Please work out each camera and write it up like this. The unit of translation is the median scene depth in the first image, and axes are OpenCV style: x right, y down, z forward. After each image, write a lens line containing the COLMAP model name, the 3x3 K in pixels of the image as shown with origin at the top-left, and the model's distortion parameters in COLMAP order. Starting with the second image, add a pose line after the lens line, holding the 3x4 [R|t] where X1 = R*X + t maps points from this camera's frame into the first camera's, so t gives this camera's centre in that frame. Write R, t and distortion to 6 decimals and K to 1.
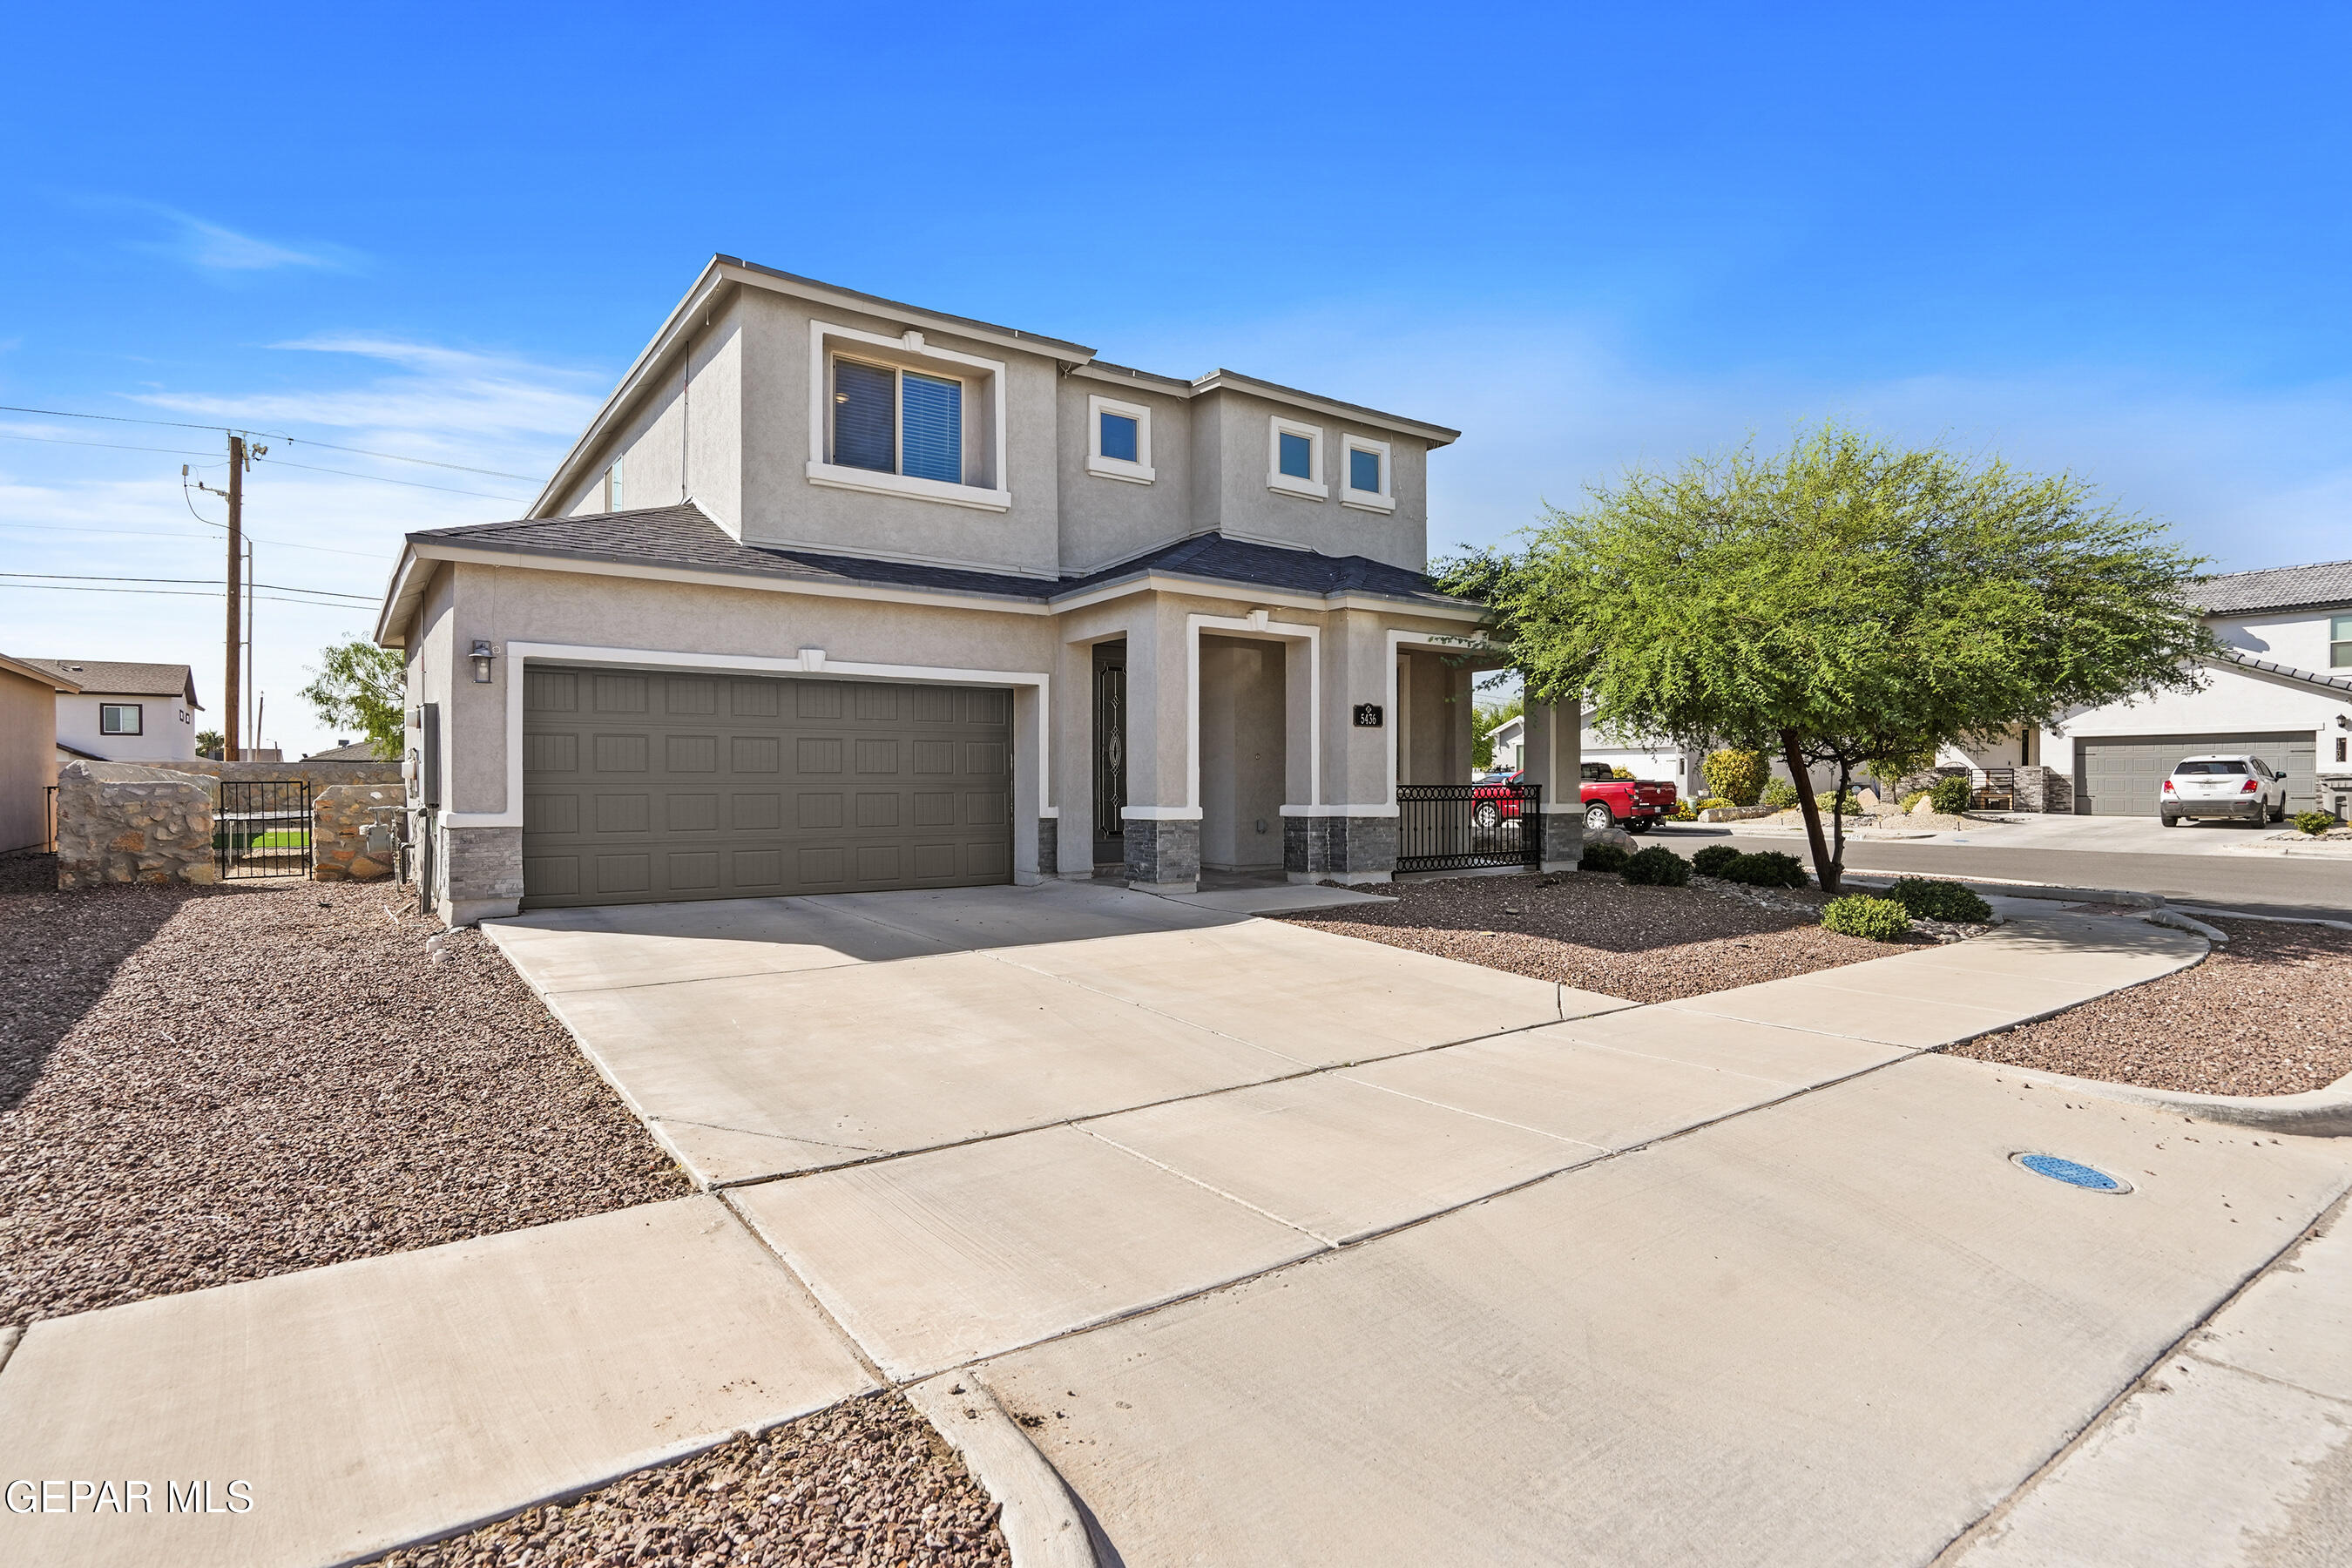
lens RADIAL K [[1173.4, 0, 1176.0], [0, 1173.4, 784.0], [0, 0, 1]] dist [-0.001046, -0.000151]
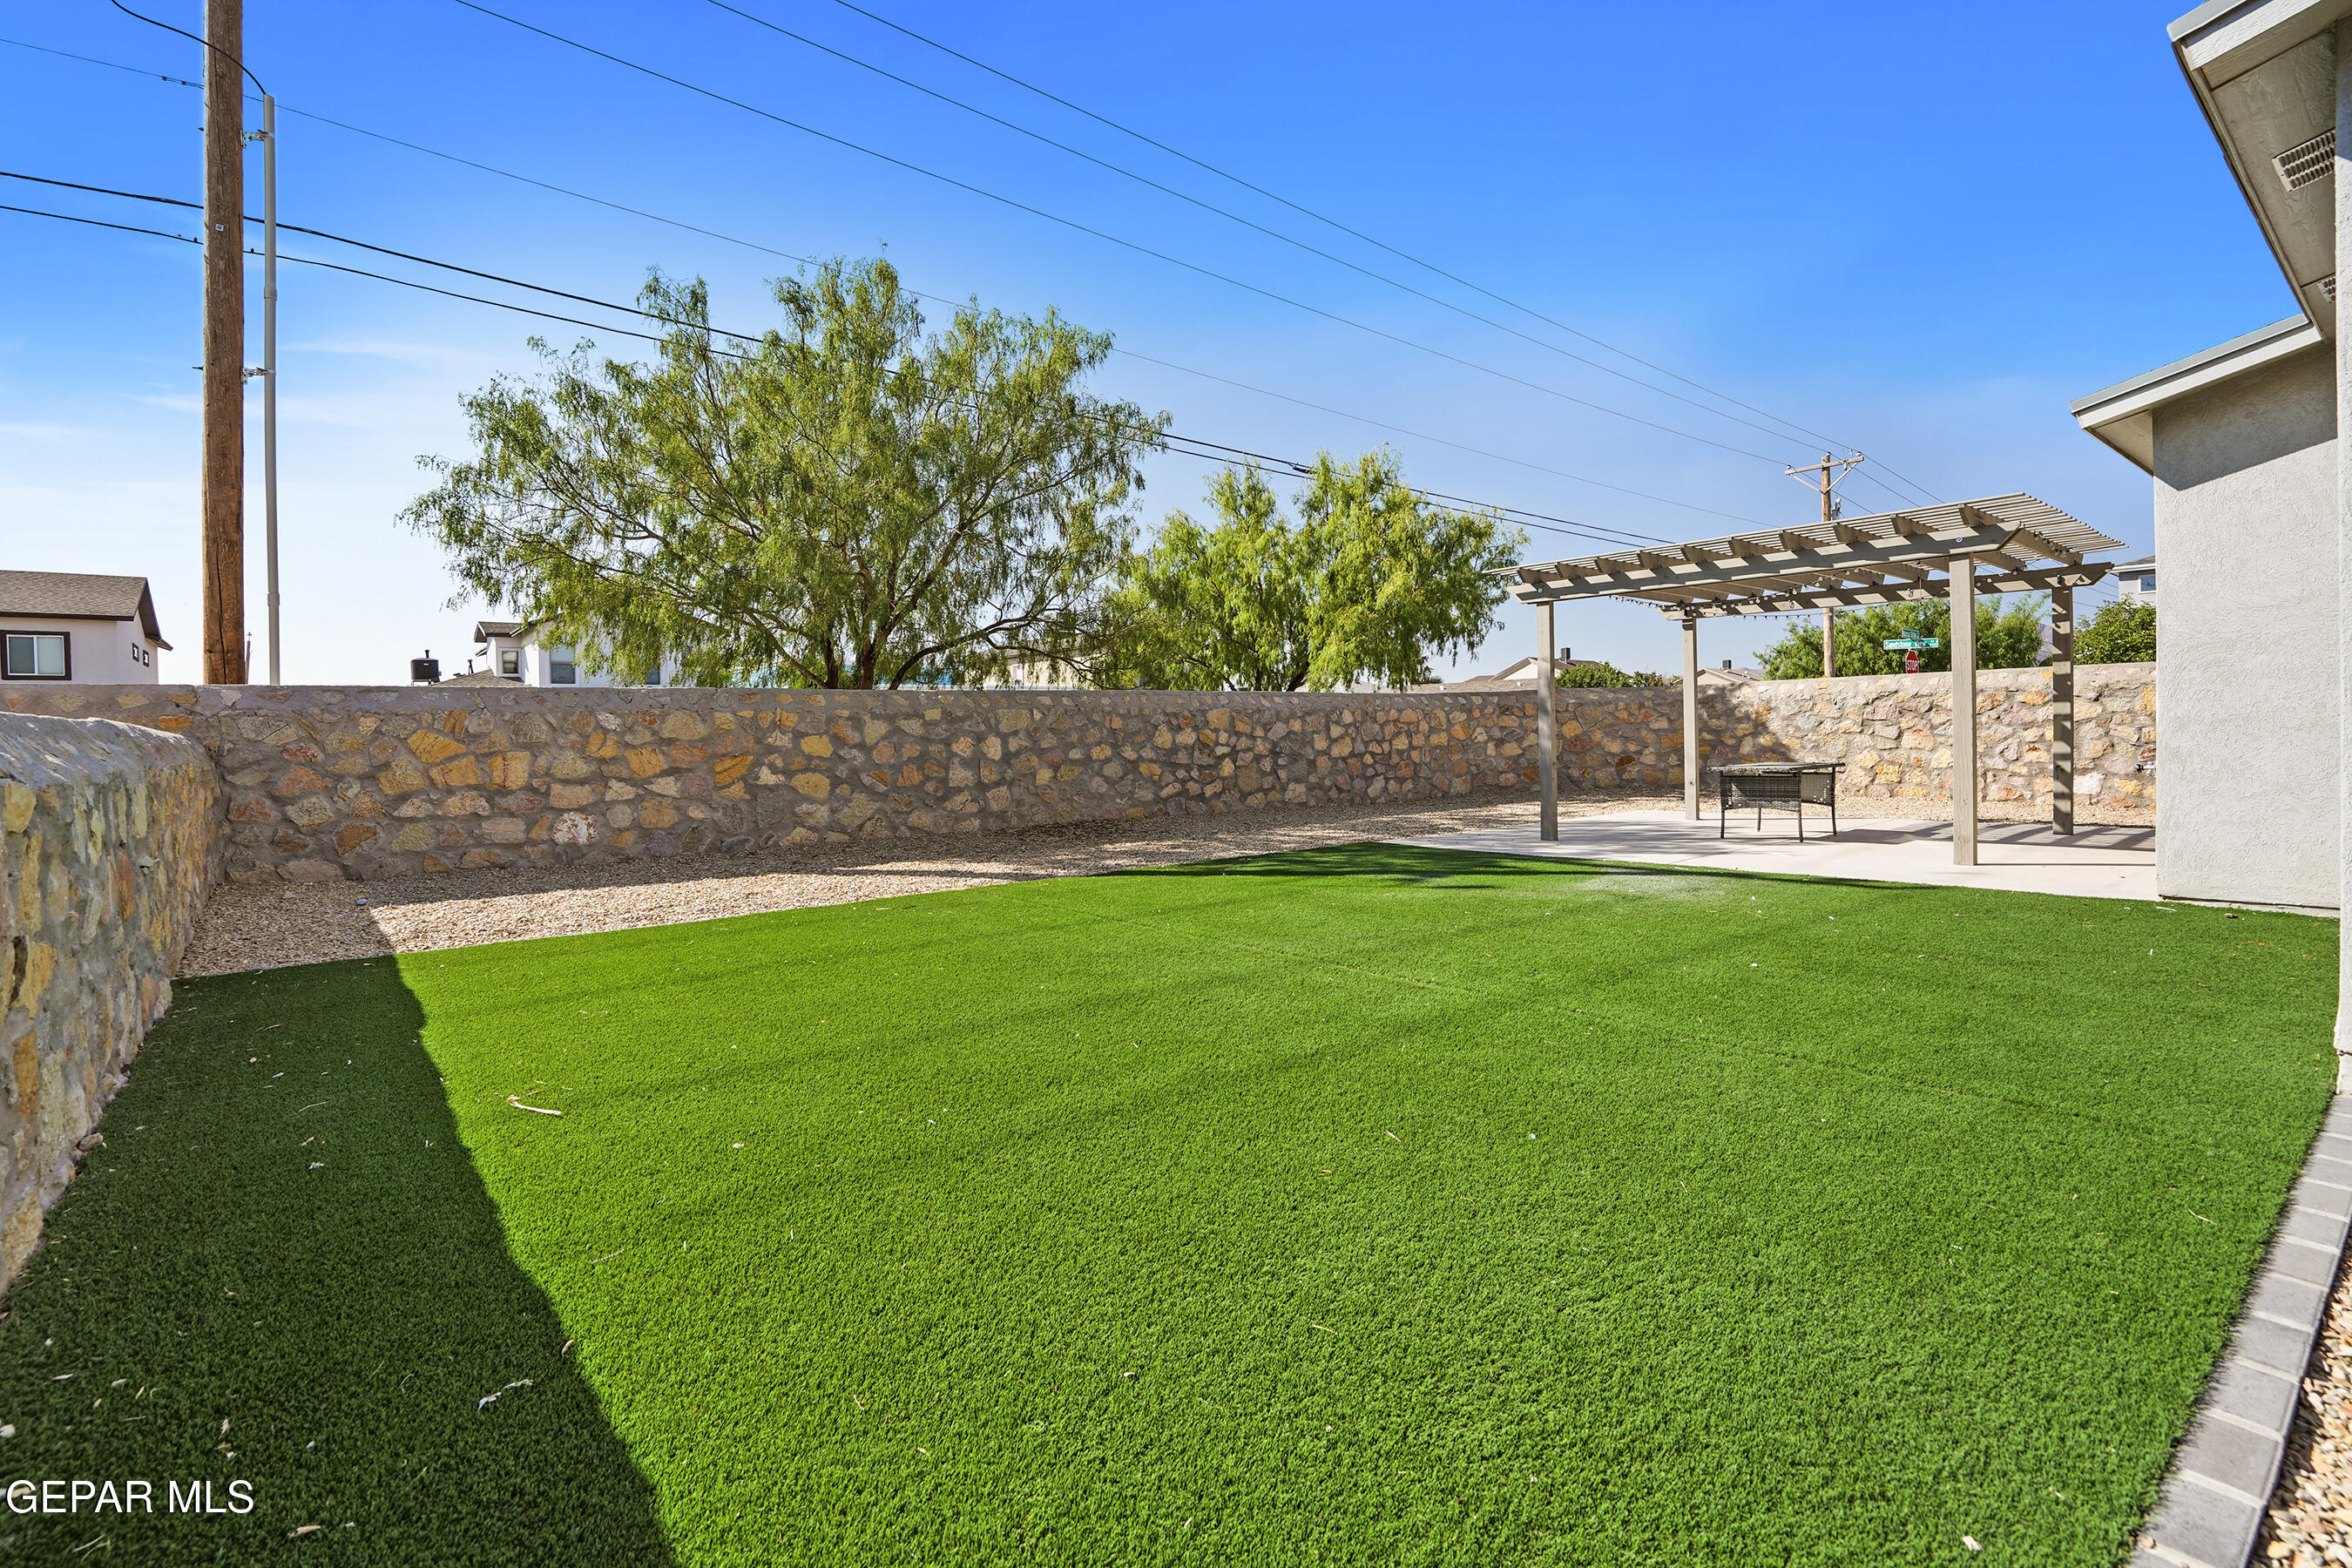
lens RADIAL K [[1079.7, 0, 1166.8], [0, 1079.7, 769.3], [0, 0, 1]] dist [-0.063533, 0.022534]
pose [[0.997756, -0.008811, 0.066366, -0.523270], [0.007440, 0.999754, 0.020881, -0.000197], [-0.066534, -0.020340, 0.997577, 0.642853]]
